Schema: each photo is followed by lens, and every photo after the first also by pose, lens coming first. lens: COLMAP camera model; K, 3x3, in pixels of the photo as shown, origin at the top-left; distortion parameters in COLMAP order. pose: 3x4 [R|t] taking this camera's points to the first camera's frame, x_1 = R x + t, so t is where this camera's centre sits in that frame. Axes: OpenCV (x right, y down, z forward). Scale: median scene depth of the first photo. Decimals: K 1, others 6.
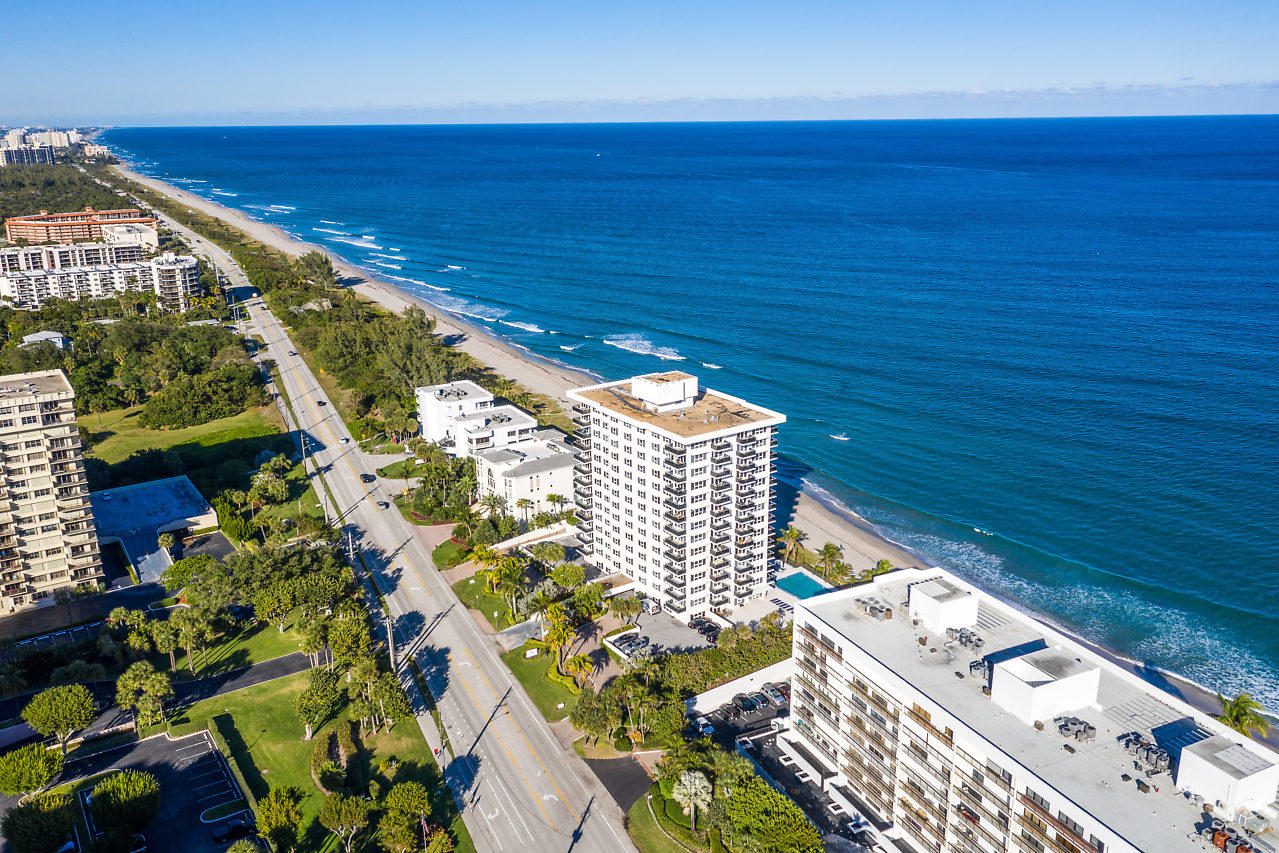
lens RADIAL K [[1032.3, 0, 667.5], [0, 1032.3, 428.4], [0, 0, 1]] dist [0.002415, 0.000335]
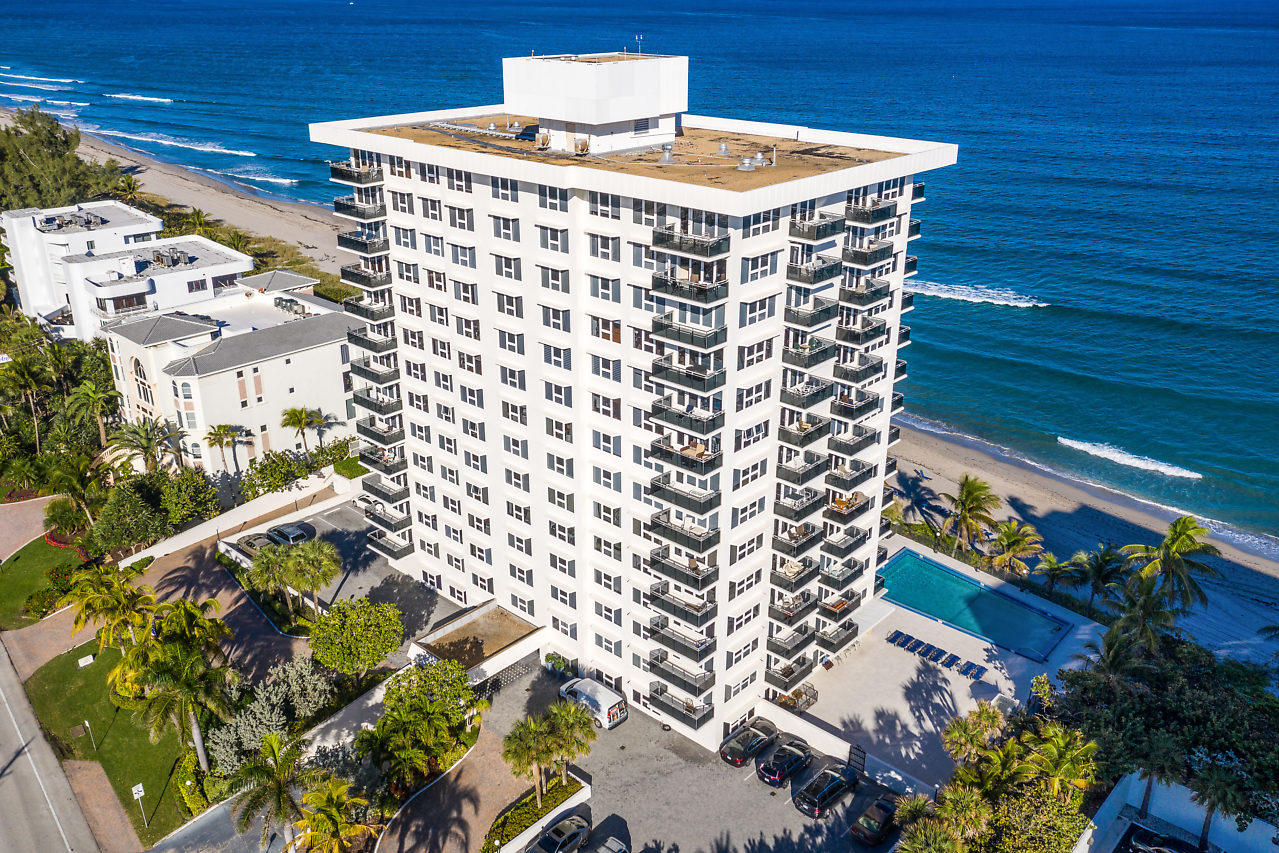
lens RADIAL K [[1055.9, 0, 636.6], [0, 1055.9, 407.2], [0, 0, 1]] dist [0.003042, 0.004600]
pose [[0.979410, -0.070142, 0.189306, -0.060207], [0.054431, 0.994724, 0.086954, 0.035132], [-0.194406, -0.074860, 0.978060, 0.586710]]
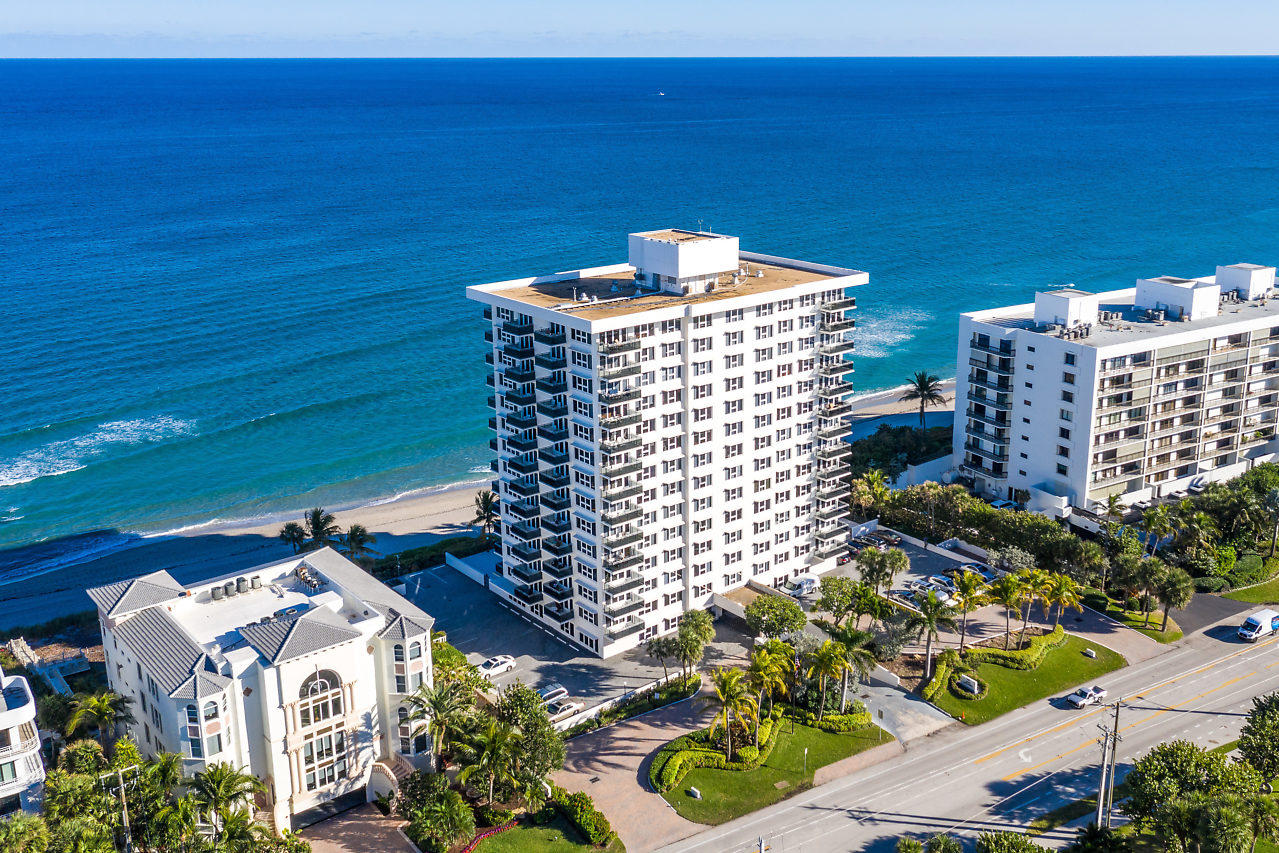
lens RADIAL K [[1237.9, 0, 645.0], [0, 1237.9, 358.0], [0, 0, 1]] dist [0.004073, 0.002277]
pose [[-0.054670, -0.237400, 0.969872, -0.562920], [0.305393, 0.920803, 0.242603, -0.124337], [-0.950656, 0.309455, 0.022160, 0.893103]]
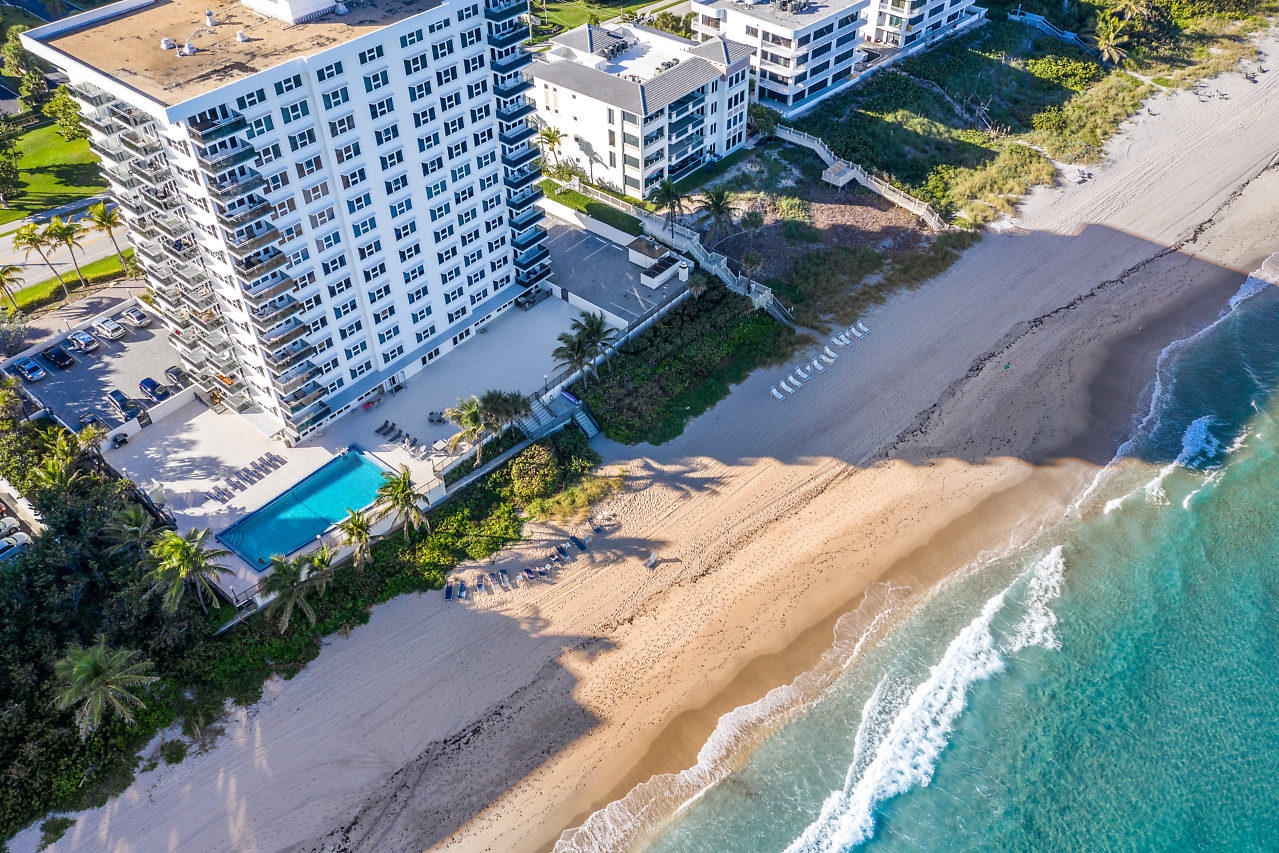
lens RADIAL K [[1055.9, 0, 636.6], [0, 1055.9, 407.2], [0, 0, 1]] dist [0.003042, 0.004600]
pose [[0.237071, 0.635732, -0.734604, 0.409695], [-0.263347, 0.769902, 0.581292, -0.162030], [0.935118, 0.055649, 0.349939, 0.873829]]
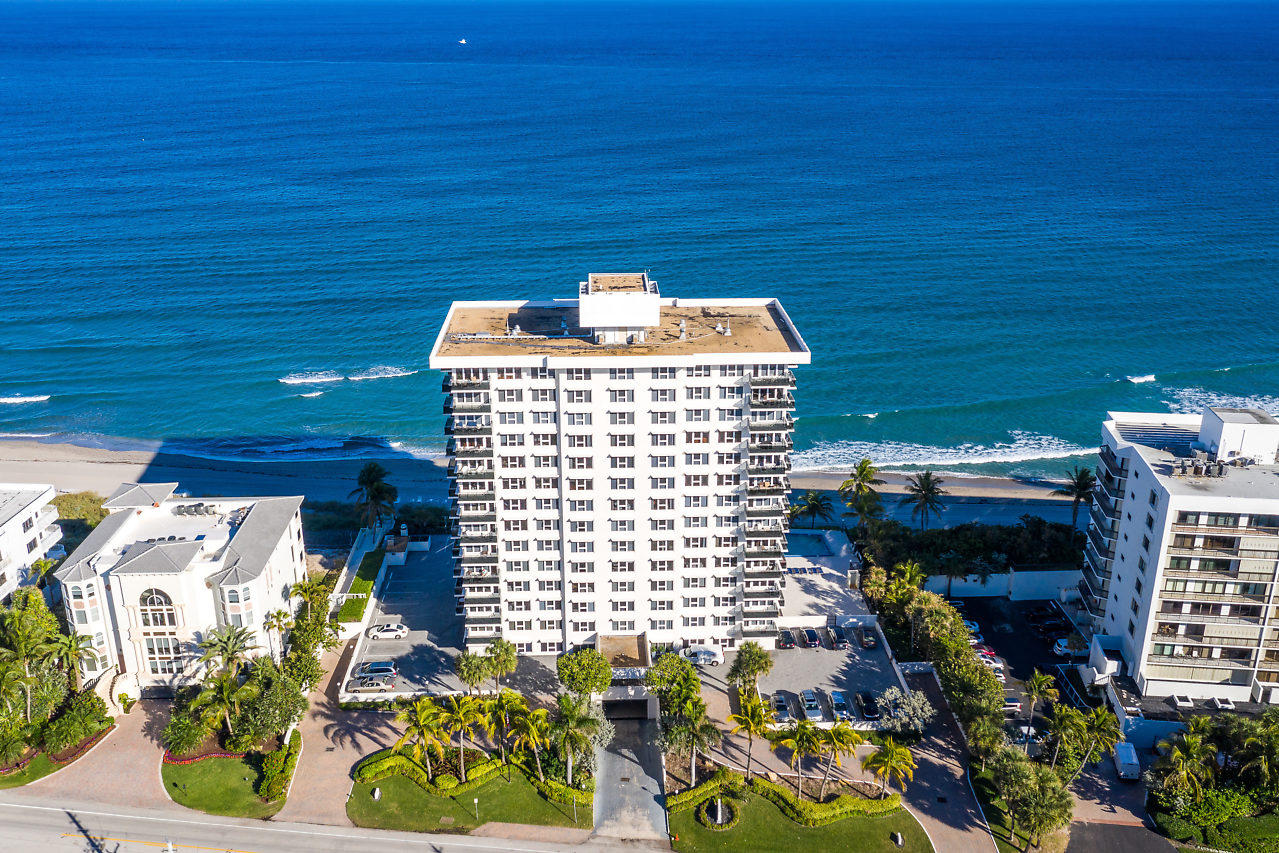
lens RADIAL K [[1150.5, 0, 609.3], [0, 1150.5, 427.5], [0, 0, 1]] dist [0.000307, -0.002473]
pose [[0.570052, -0.284659, 0.770720, -0.429794], [0.248497, 0.953864, 0.168504, -0.061406], [-0.783128, 0.095466, 0.614489, 0.564066]]
